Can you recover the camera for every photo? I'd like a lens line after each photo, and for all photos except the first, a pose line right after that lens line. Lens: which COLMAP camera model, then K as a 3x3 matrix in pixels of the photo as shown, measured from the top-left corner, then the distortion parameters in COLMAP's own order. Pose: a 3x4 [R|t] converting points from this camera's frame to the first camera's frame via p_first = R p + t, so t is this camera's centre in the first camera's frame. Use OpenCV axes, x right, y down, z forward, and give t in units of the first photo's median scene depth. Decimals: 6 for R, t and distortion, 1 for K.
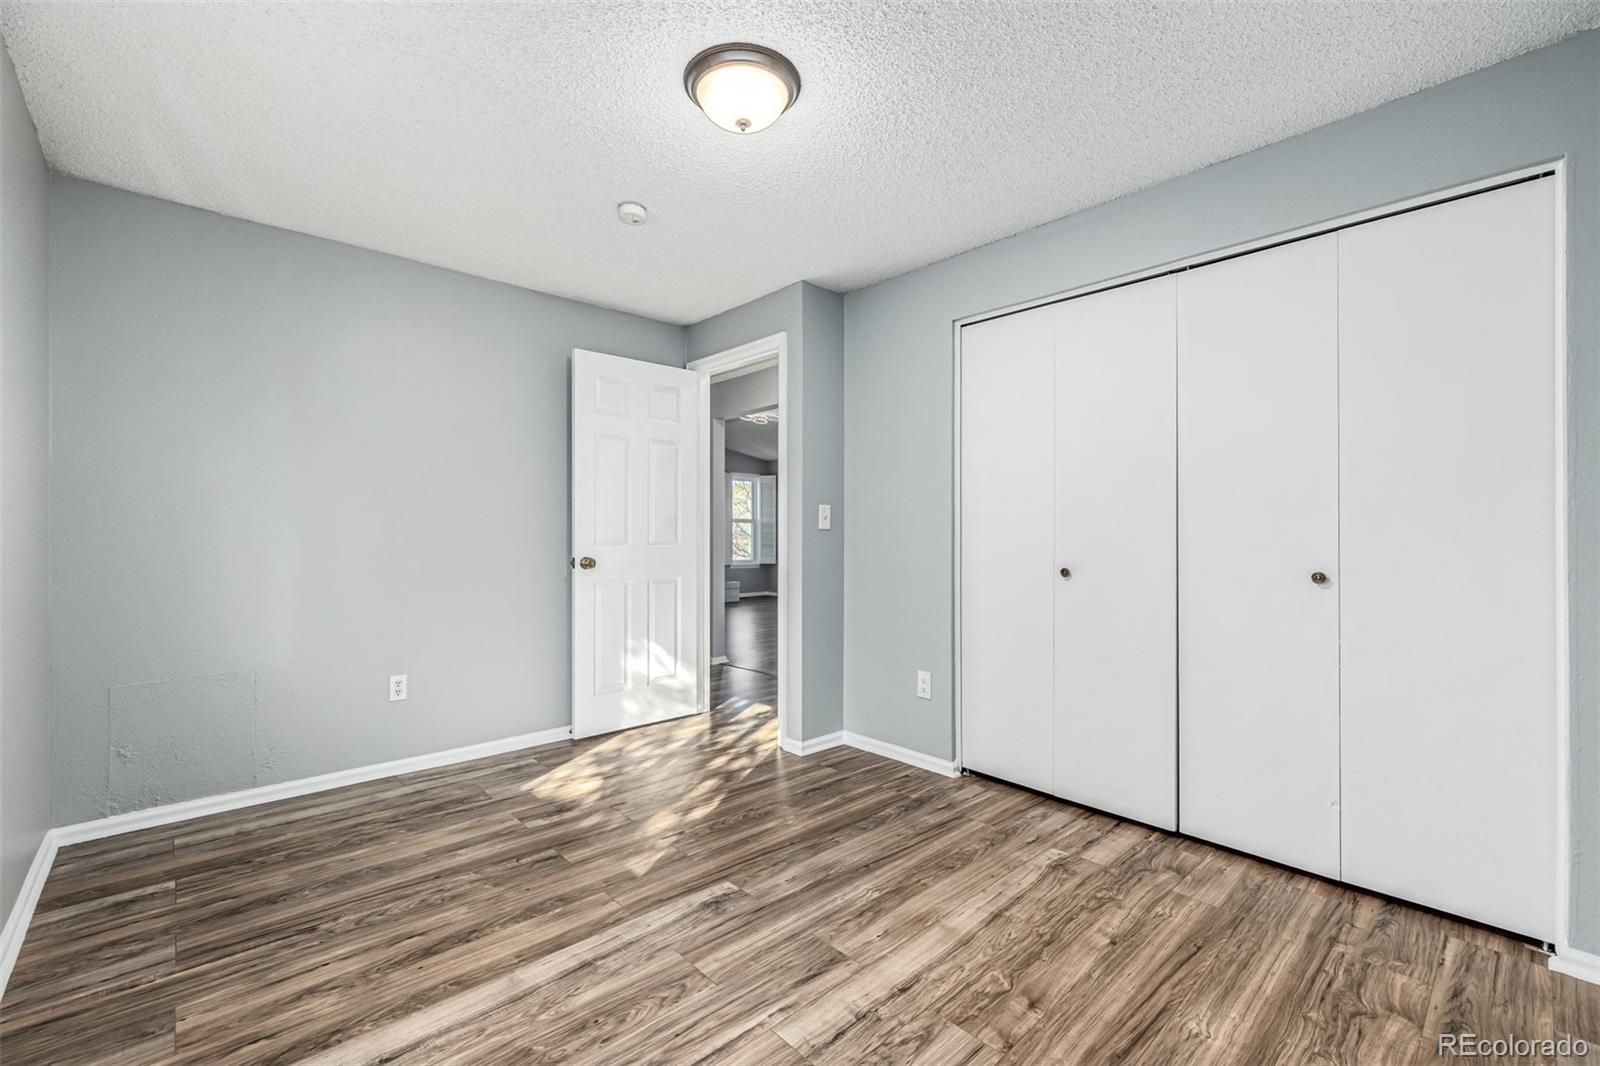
lens RADIAL K [[673.1, 0, 791.9], [0, 673.1, 534.3], [0, 0, 1]] dist [-0.003560, -0.000517]
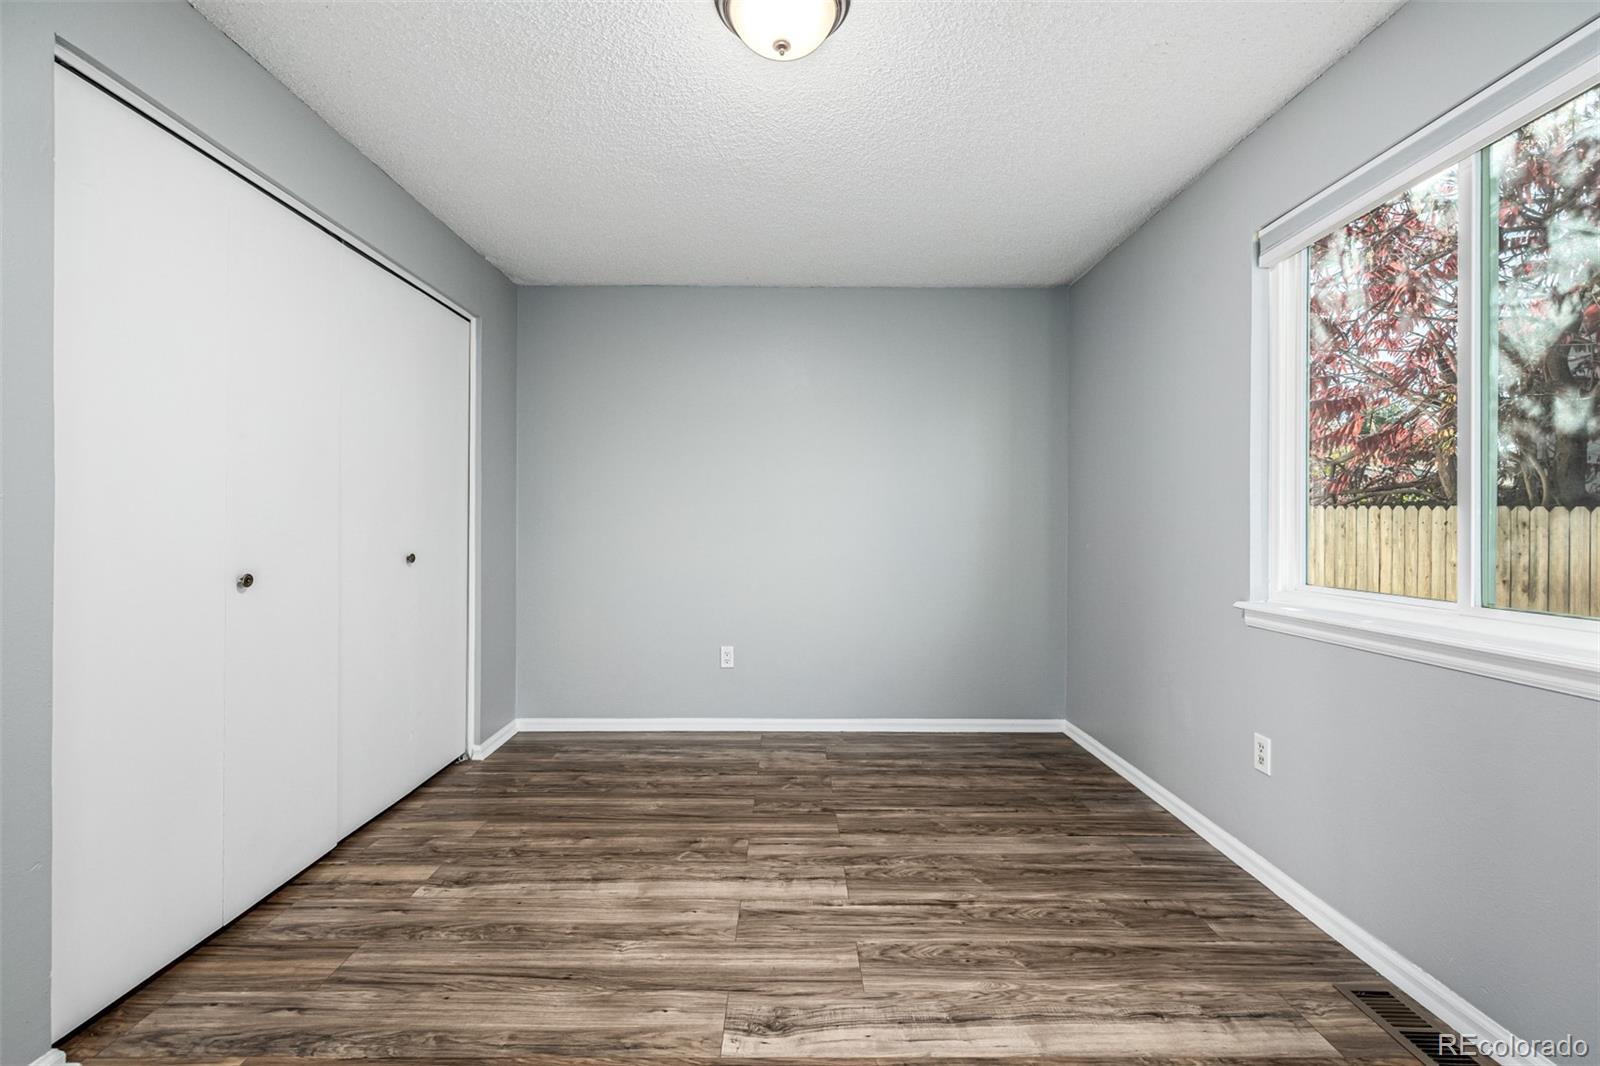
lens RADIAL K [[673.1, 0, 796.9], [0, 673.1, 524.4], [0, 0, 1]] dist [-0.003560, -0.000517]
pose [[-0.743779, -0.005854, 0.668400, -0.693885], [-0.002853, 0.999980, 0.005584, -0.006635], [-0.668420, 0.002246, -0.743781, 1.702909]]
